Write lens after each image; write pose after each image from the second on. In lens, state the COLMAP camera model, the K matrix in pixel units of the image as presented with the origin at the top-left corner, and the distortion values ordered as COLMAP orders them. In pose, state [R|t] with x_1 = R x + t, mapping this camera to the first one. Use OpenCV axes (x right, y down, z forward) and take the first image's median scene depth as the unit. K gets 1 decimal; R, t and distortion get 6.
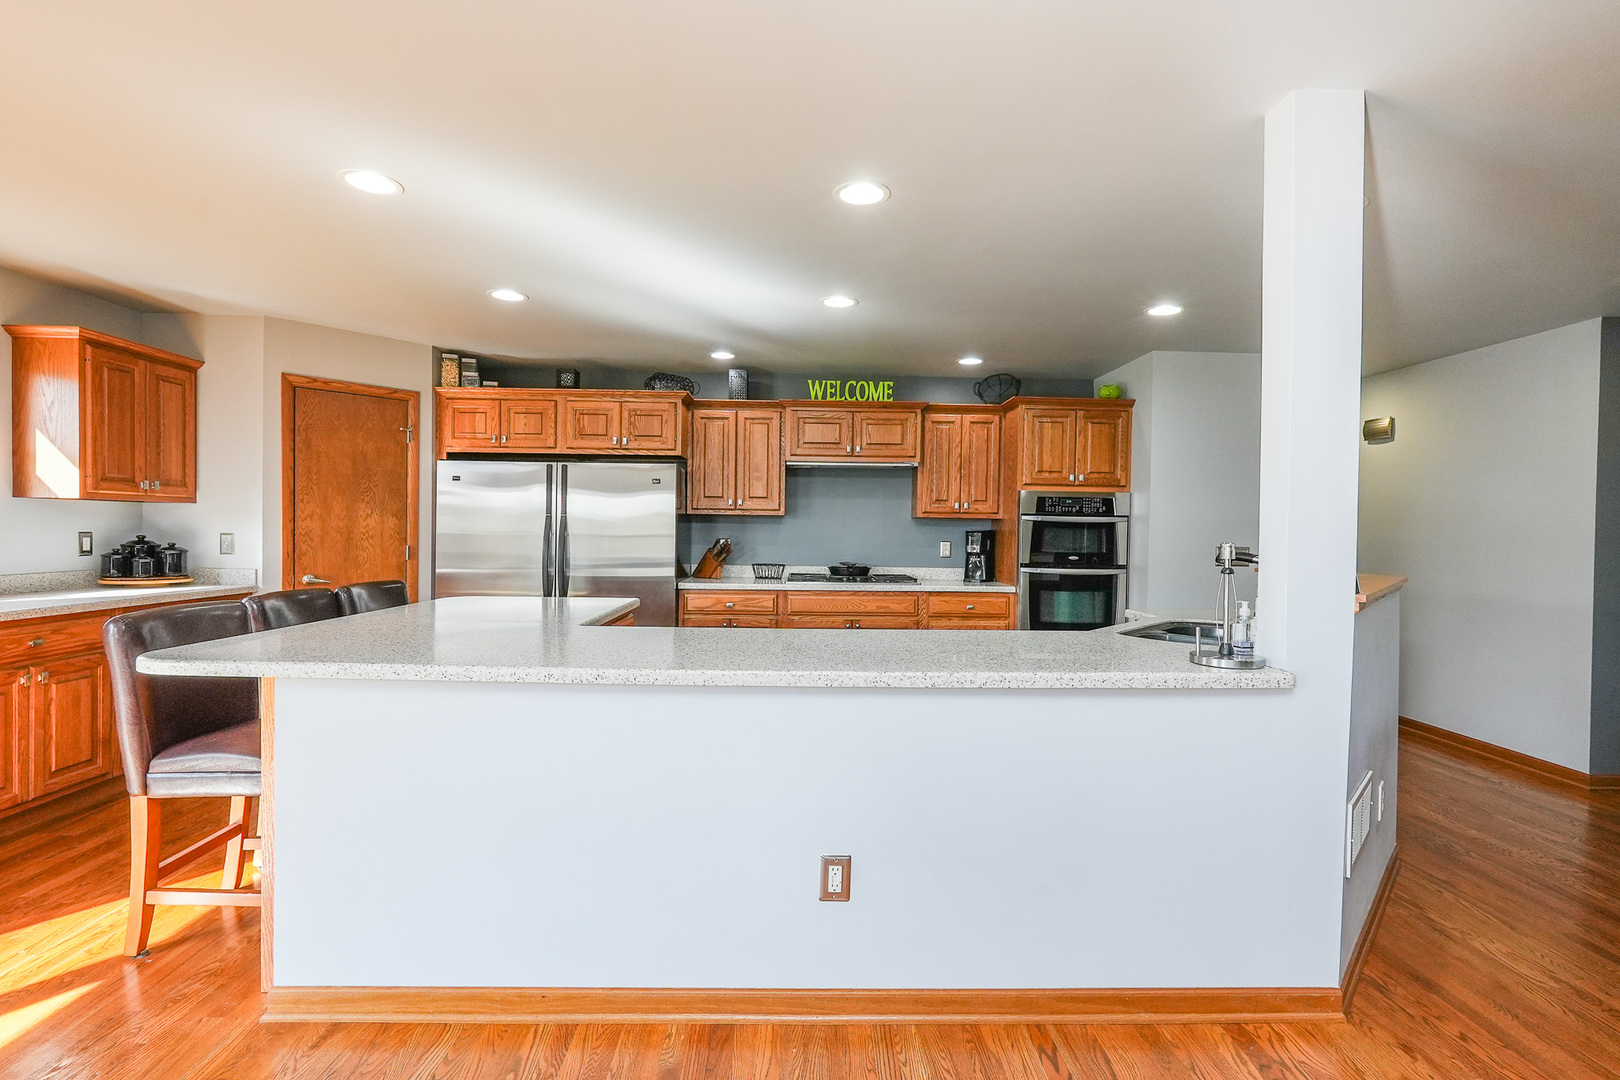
lens RADIAL K [[741.9, 0, 805.5], [0, 741.9, 541.7], [0, 0, 1]] dist [-0.018705, 0.008448]
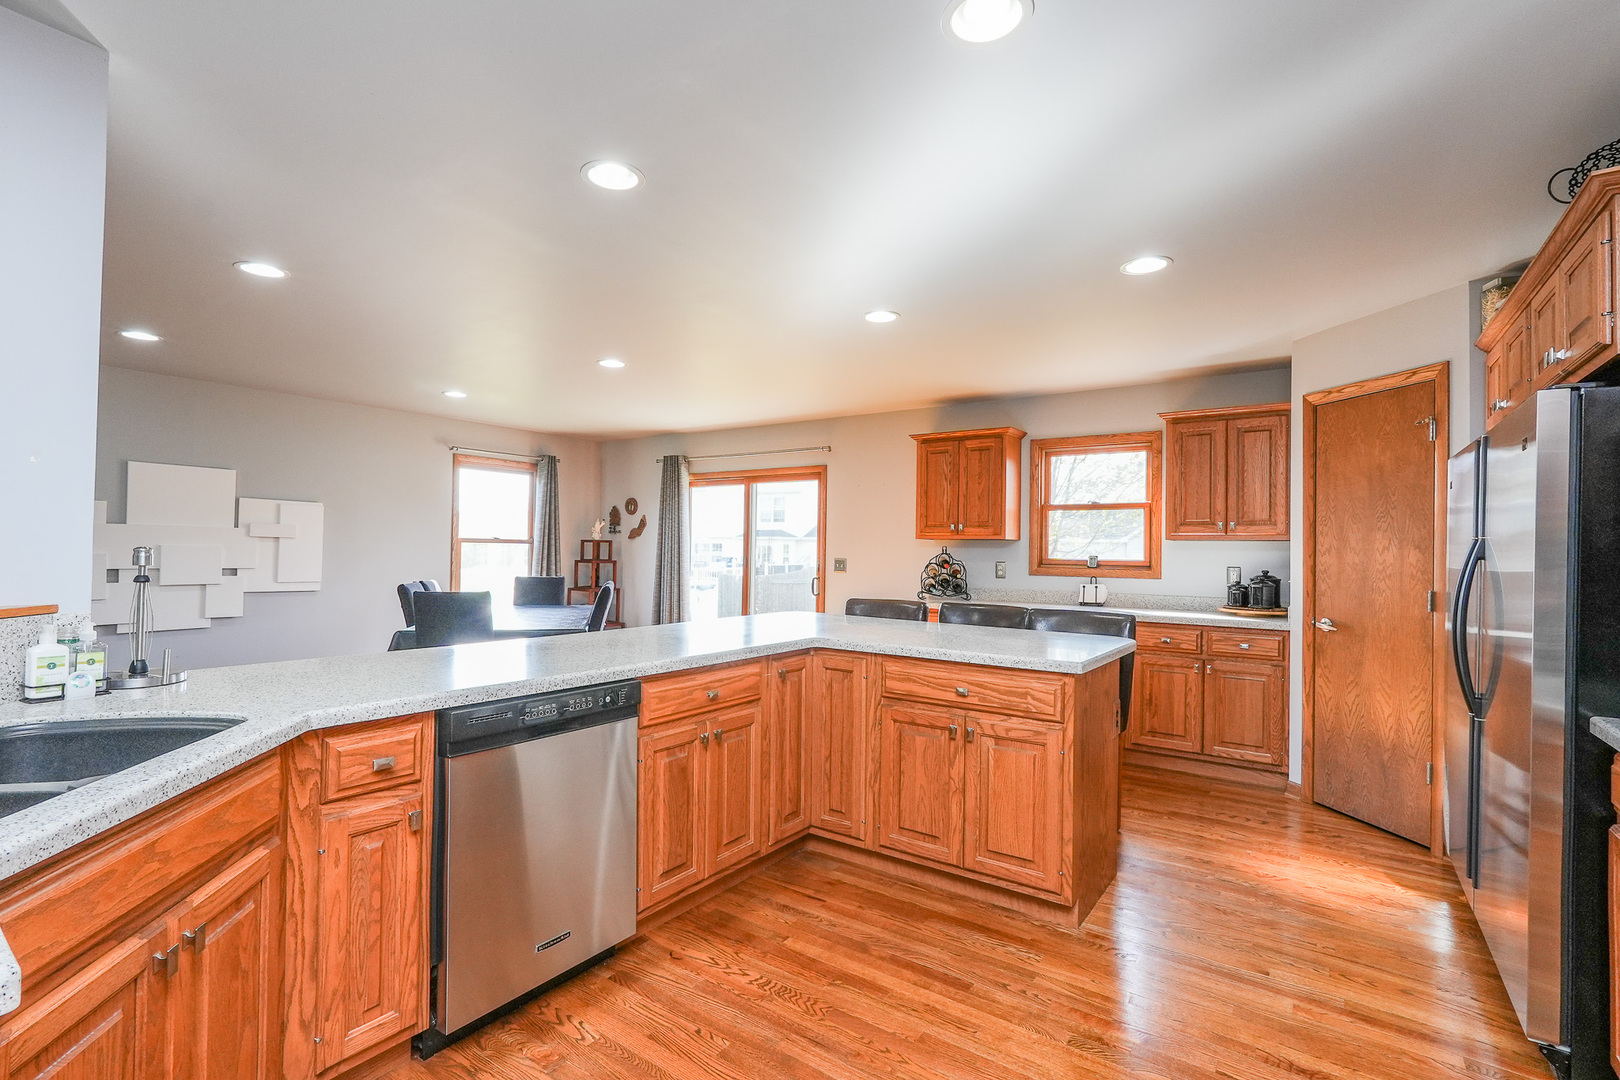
lens RADIAL K [[741.9, 0, 805.7], [0, 741.9, 541.2], [0, 0, 1]] dist [-0.018705, 0.008448]
pose [[-0.595200, -0.034166, -0.802851, 0.373067], [-0.036429, 0.999216, -0.015516, -0.009524], [0.802751, 0.020012, -0.595978, 1.001985]]
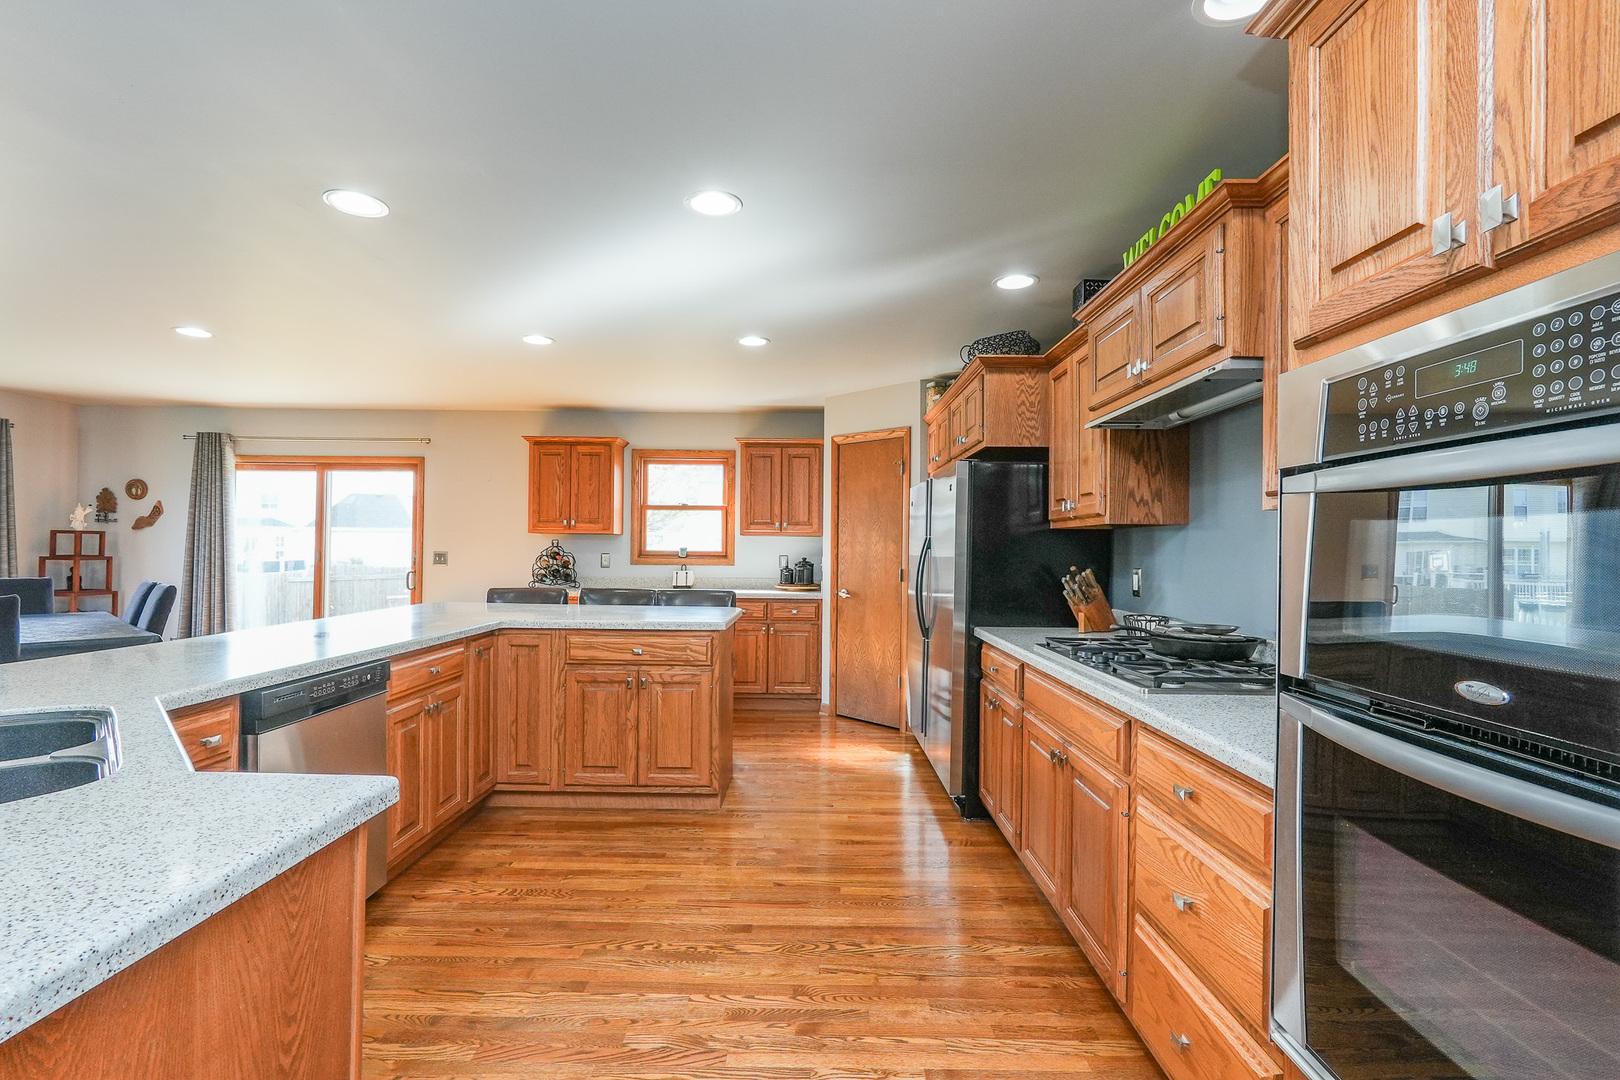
lens RADIAL K [[741.9, 0, 809.8], [0, 741.9, 540.6], [0, 0, 1]] dist [-0.018705, 0.008448]
pose [[-0.021153, -0.026345, -0.999429, 0.598054], [-0.027170, 0.999299, -0.025766, -0.004639], [0.999407, 0.026609, -0.021854, 0.946616]]
